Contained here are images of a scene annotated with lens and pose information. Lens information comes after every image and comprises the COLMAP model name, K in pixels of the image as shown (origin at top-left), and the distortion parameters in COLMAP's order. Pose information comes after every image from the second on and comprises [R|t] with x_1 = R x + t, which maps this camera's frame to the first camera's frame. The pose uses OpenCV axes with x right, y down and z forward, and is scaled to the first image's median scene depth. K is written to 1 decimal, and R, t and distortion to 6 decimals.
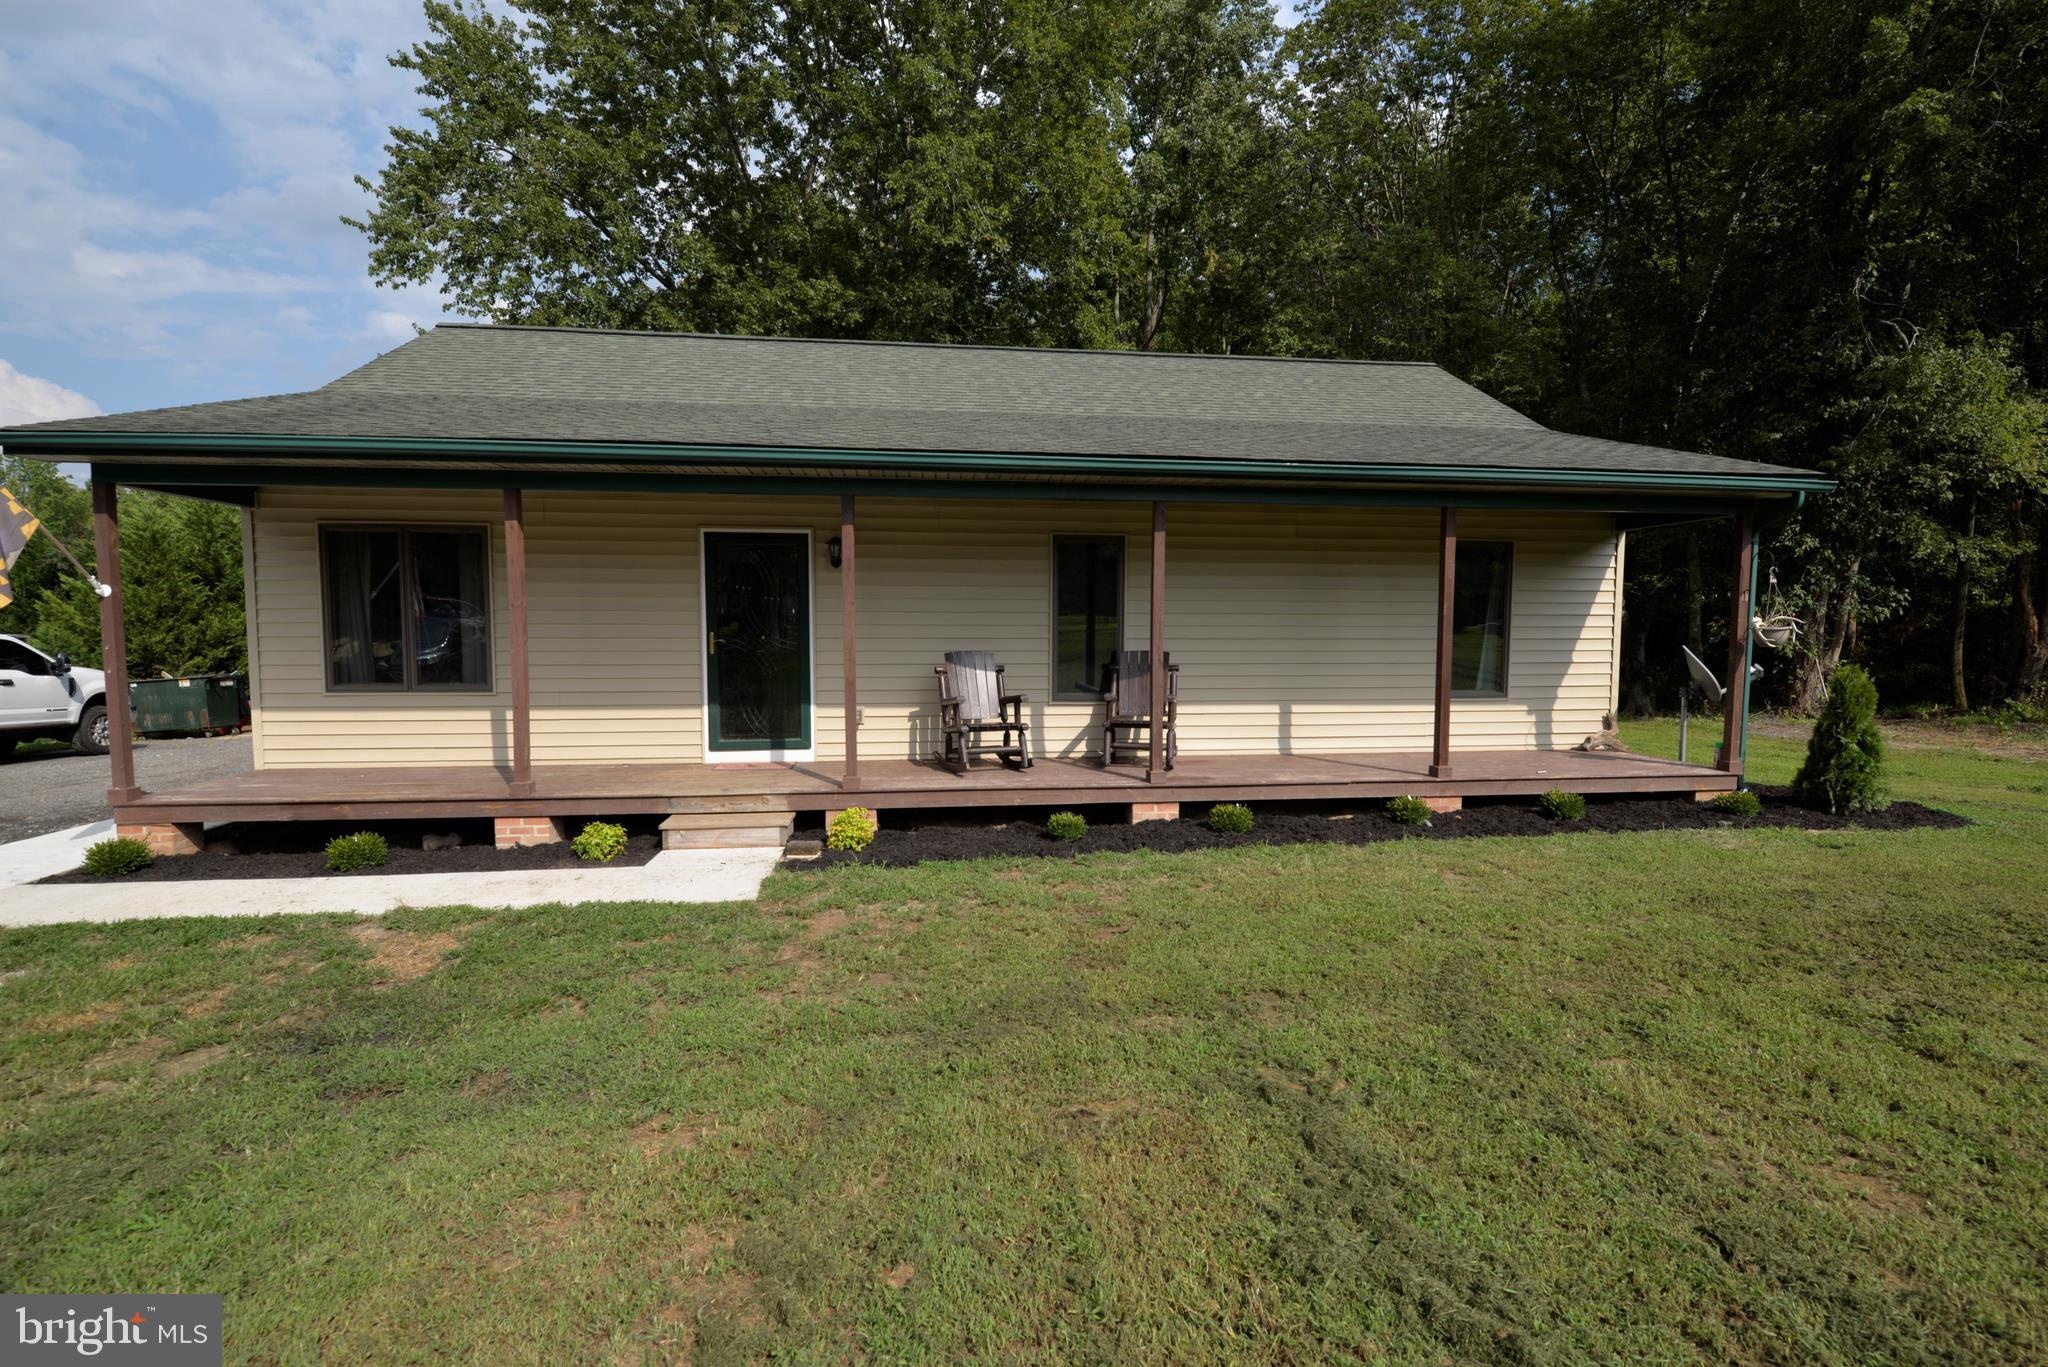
lens RADIAL K [[889.2, 0, 1026.0], [0, 889.2, 682.1], [0, 0, 1]] dist [-0.001166, -0.010691]
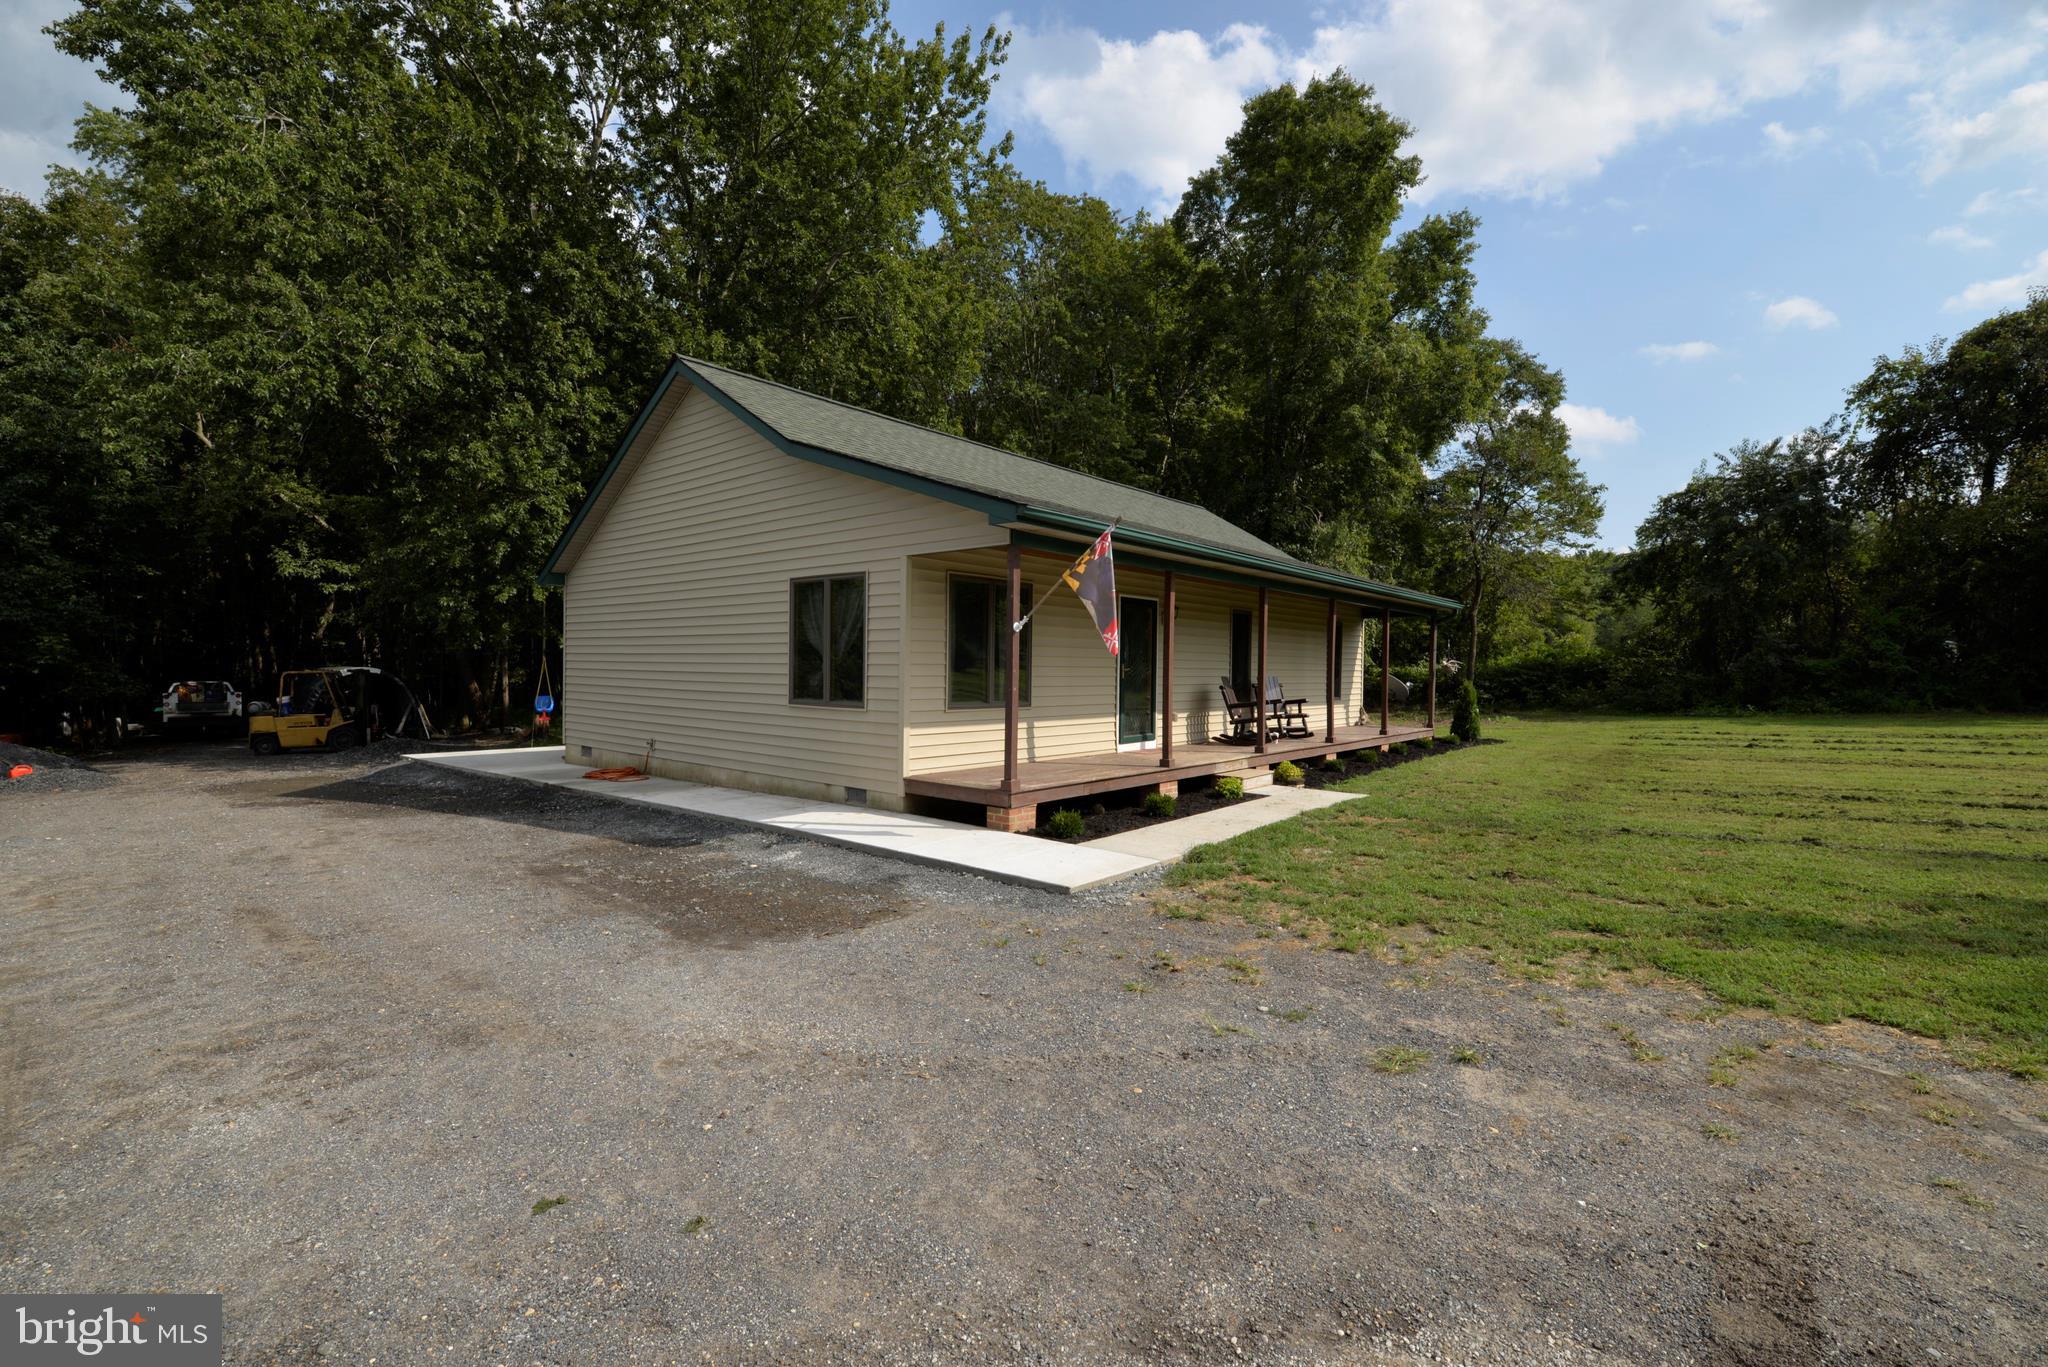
lens RADIAL K [[889.2, 0, 1026.0], [0, 889.2, 682.1], [0, 0, 1]] dist [-0.001166, -0.010691]
pose [[0.747072, -0.007368, 0.664703, -1.432478], [0.038017, 0.998776, -0.031657, 0.014882], [-0.663655, 0.048920, 0.746437, -0.000763]]
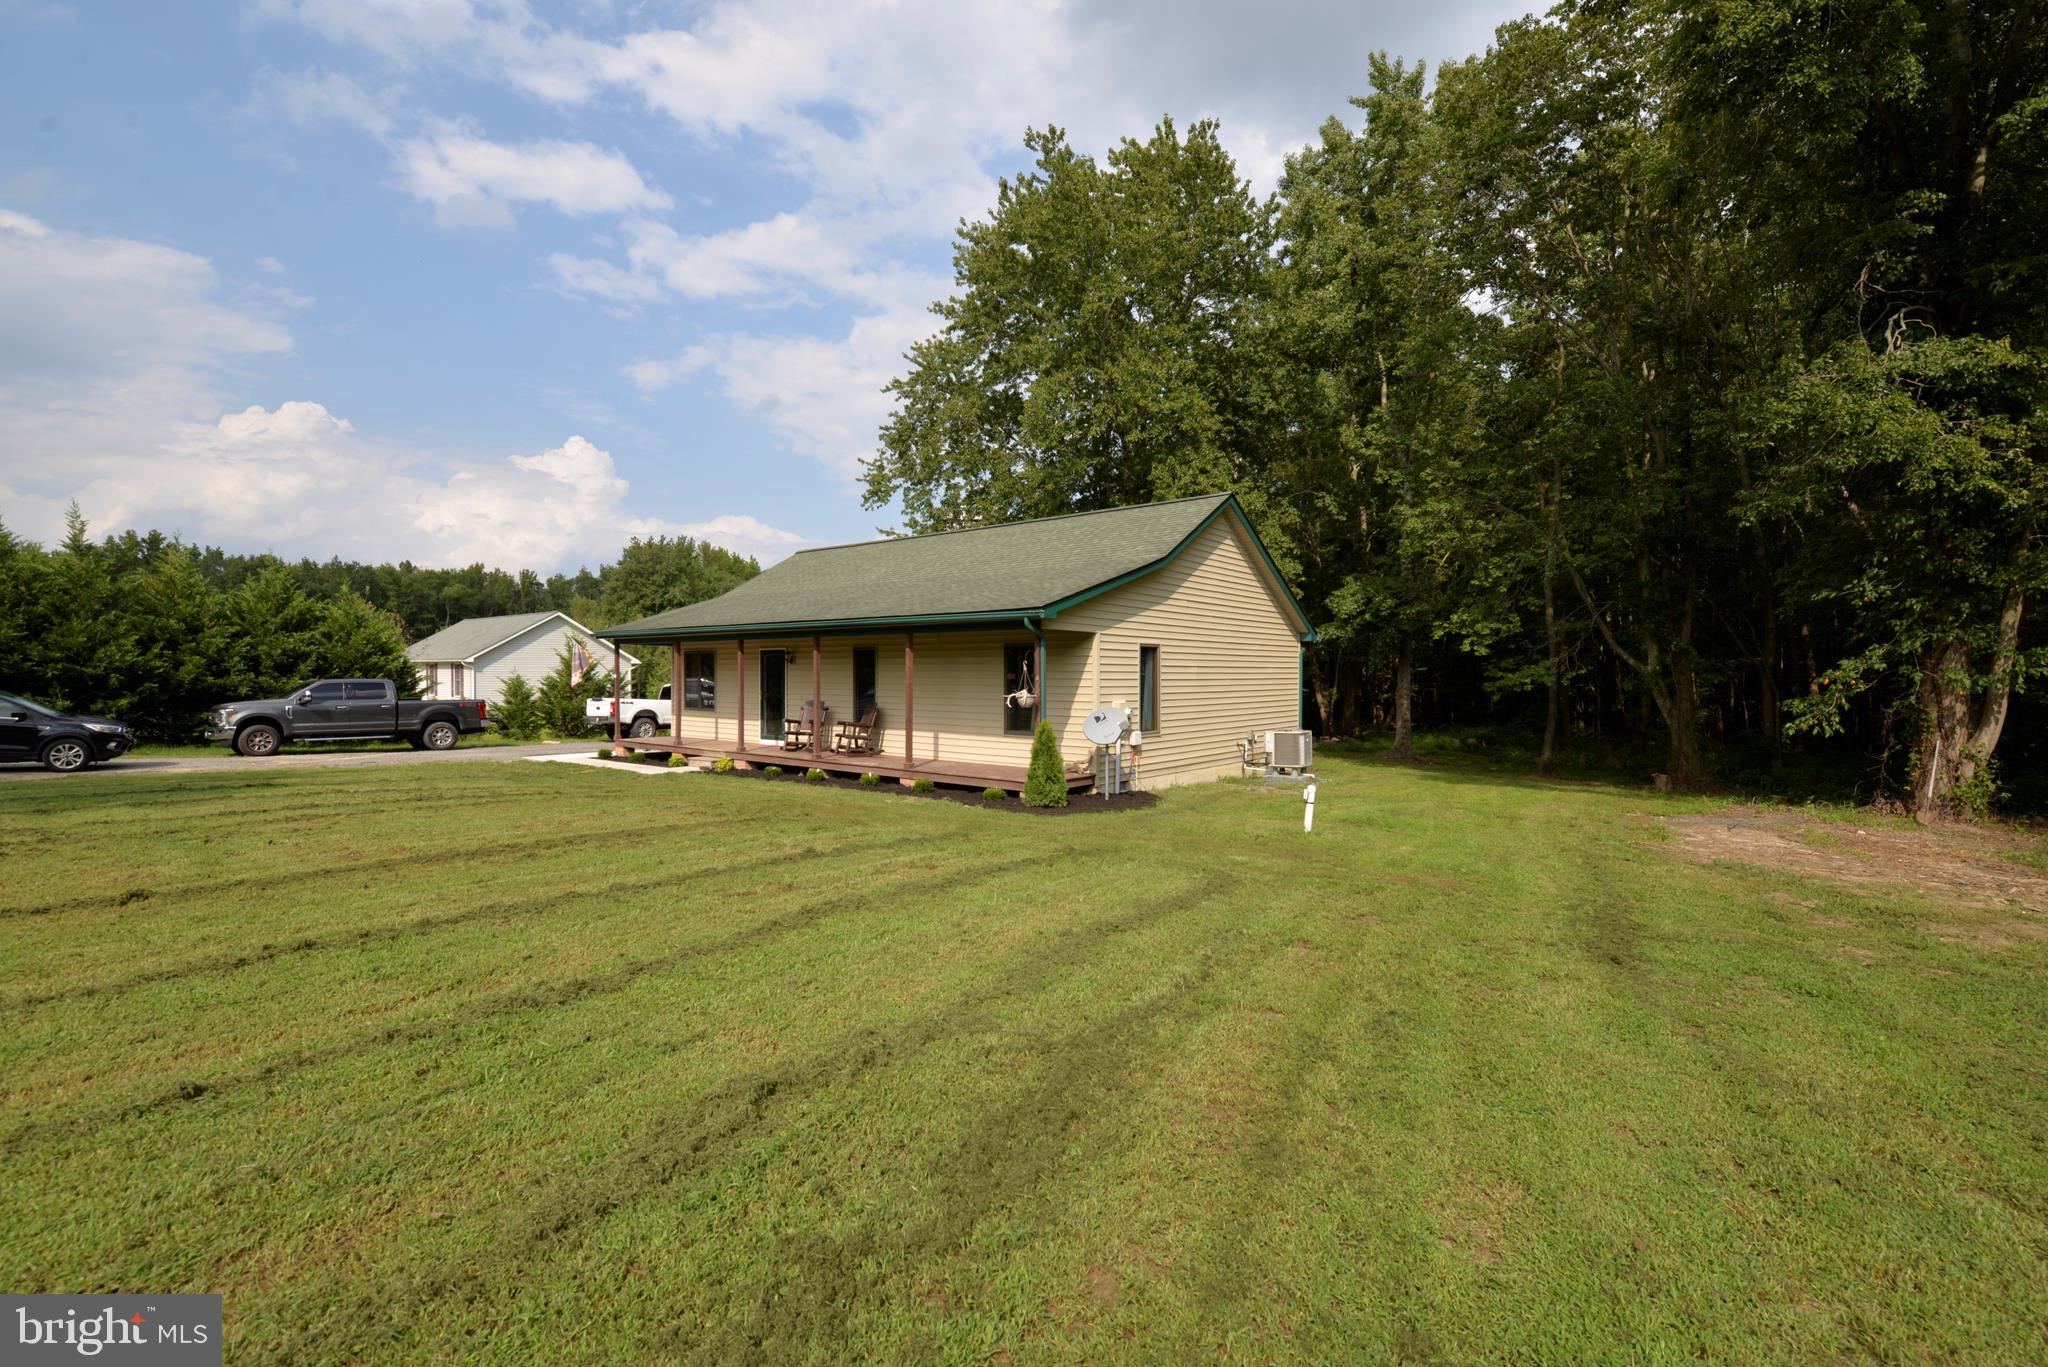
lens RADIAL K [[889.2, 0, 1026.0], [0, 889.2, 682.1], [0, 0, 1]] dist [-0.001166, -0.010691]
pose [[0.691799, 0.005900, -0.722066, 1.918612], [-0.044997, 0.998375, -0.034953, -0.027168], [0.720686, 0.056672, 0.690941, -0.183620]]
